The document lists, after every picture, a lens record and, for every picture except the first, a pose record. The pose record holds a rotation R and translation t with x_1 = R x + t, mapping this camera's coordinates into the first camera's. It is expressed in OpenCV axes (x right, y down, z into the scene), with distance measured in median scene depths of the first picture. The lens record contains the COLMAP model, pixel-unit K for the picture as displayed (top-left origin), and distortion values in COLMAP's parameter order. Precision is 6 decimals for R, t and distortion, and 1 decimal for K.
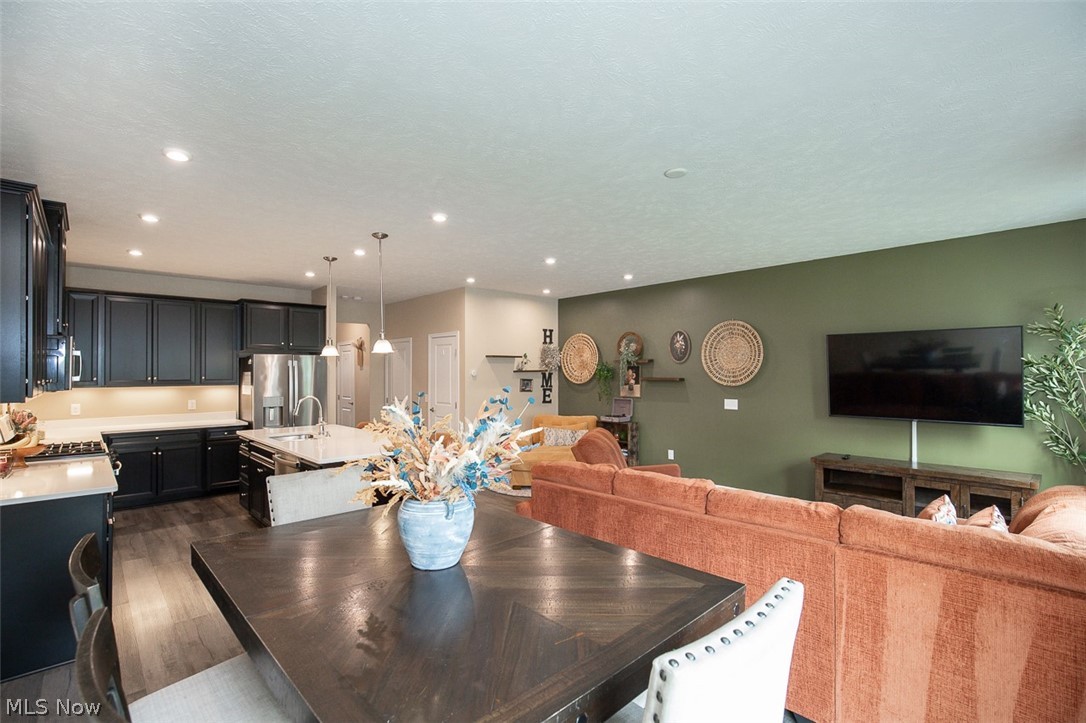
lens RADIAL K [[502.8, 0, 542.6], [0, 502.8, 368.2], [0, 0, 1]] dist [-0.016670, 0.005148]
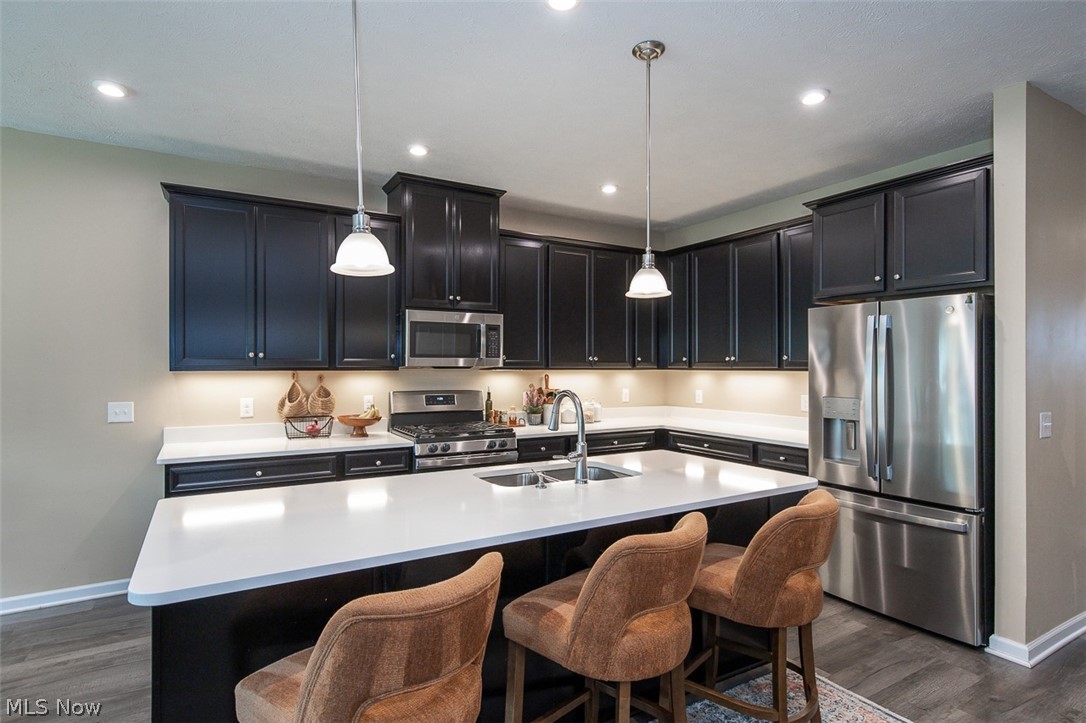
lens RADIAL K [[565.7, 0, 545.0], [0, 565.7, 357.5], [0, 0, 1]] dist [-0.004069, -0.000824]
pose [[-0.212093, -0.011250, -0.977185, 0.022554], [0.007019, 0.999890, -0.013035, 0.024661], [0.977224, -0.009624, -0.211991, 0.837786]]
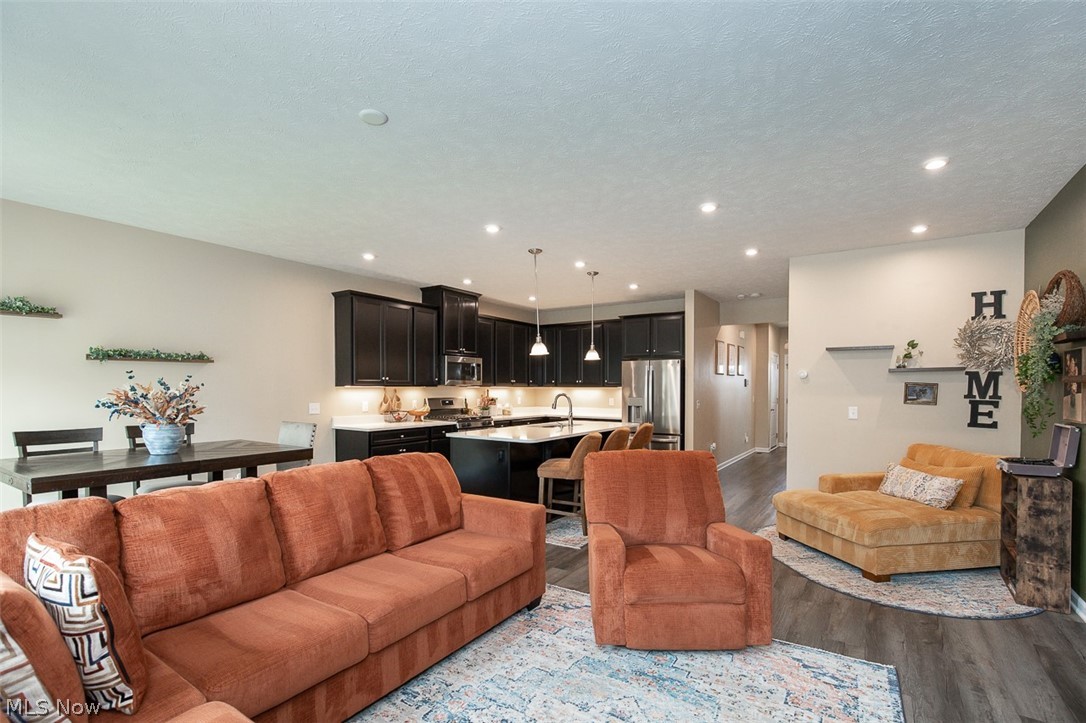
lens RADIAL K [[502.8, 0, 547.0], [0, 502.8, 378.0], [0, 0, 1]] dist [-0.016670, 0.005148]
pose [[0.238001, -0.013371, -0.971173, 0.534547], [0.004739, 0.999909, -0.012605, 0.025720], [0.971253, -0.001603, 0.238043, 0.521755]]
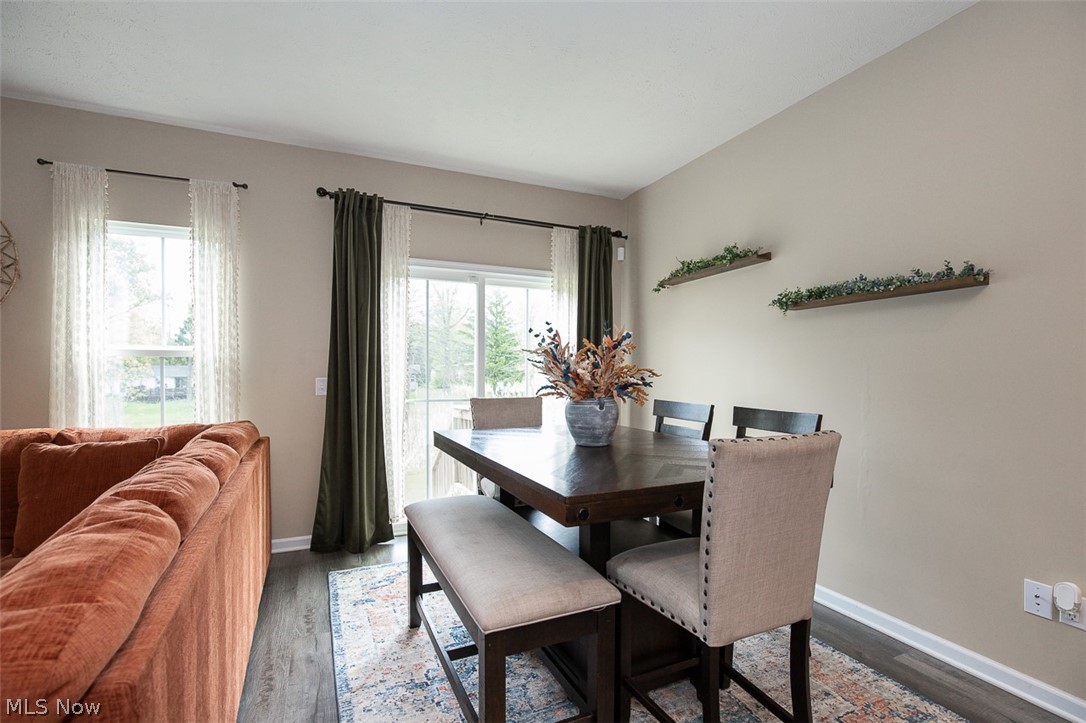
lens RADIAL K [[502.8, 0, 537.7], [0, 502.8, 377.4], [0, 0, 1]] dist [-0.016670, 0.005148]
pose [[-0.946041, -0.006528, 0.323980, -0.133735], [-0.004256, 0.999961, 0.007723, 0.048182], [-0.324018, 0.005927, -0.946032, 0.594836]]
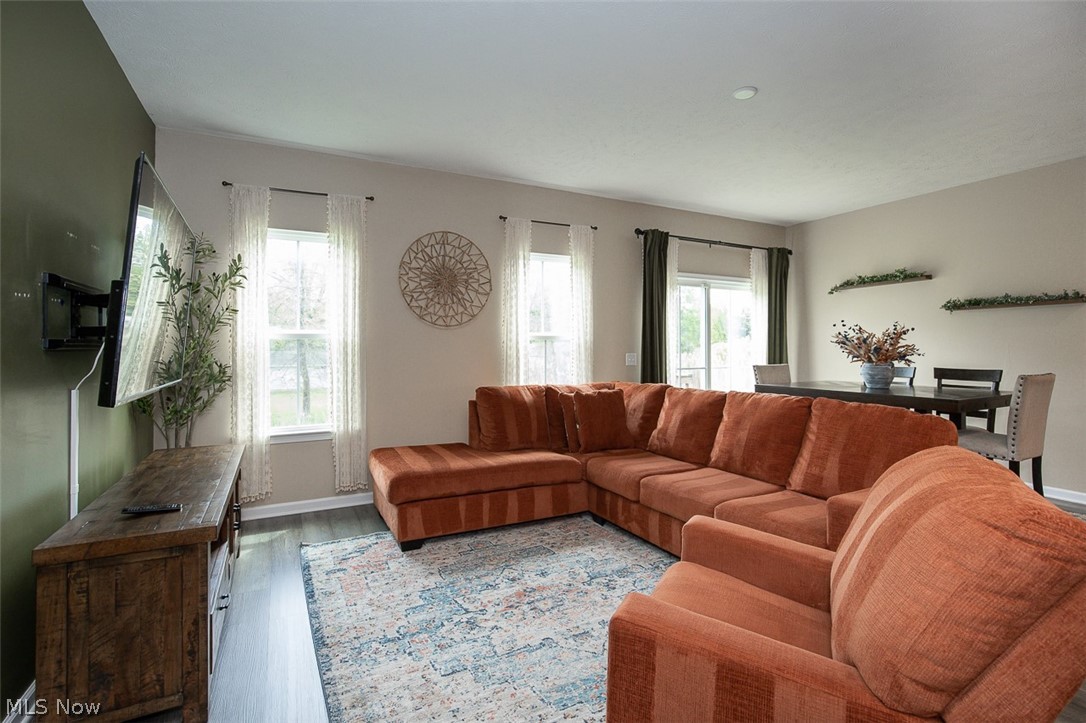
lens RADIAL K [[502.8, 0, 538.8], [0, 502.8, 346.8], [0, 0, 1]] dist [-0.016670, 0.005148]
pose [[-0.960782, 0.003036, 0.277287, 0.168245], [0.001415, 0.999981, -0.006046, 0.048053], [-0.277300, -0.005417, -0.960768, 0.965324]]
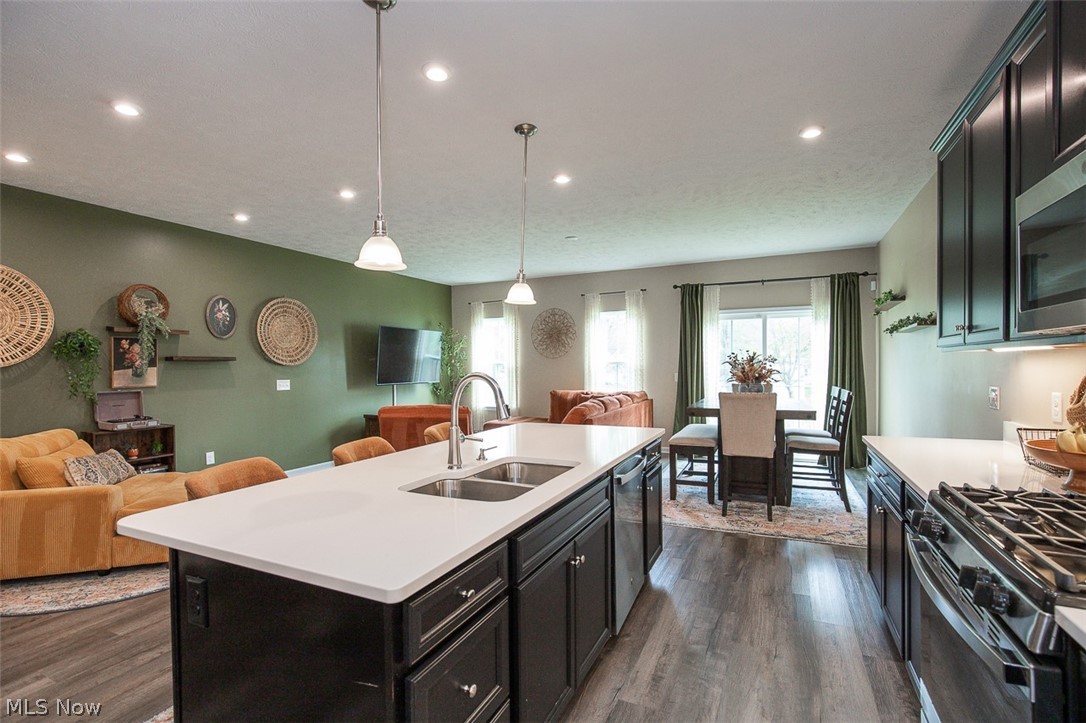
lens RADIAL K [[502.8, 0, 550.7], [0, 502.8, 362.8], [0, 0, 1]] dist [-0.016670, 0.005148]
pose [[-0.373318, 0.009070, 0.927659, -0.666592], [0.005451, 0.999956, -0.007583, 0.037806], [-0.927687, 0.002226, -0.373352, 0.842045]]
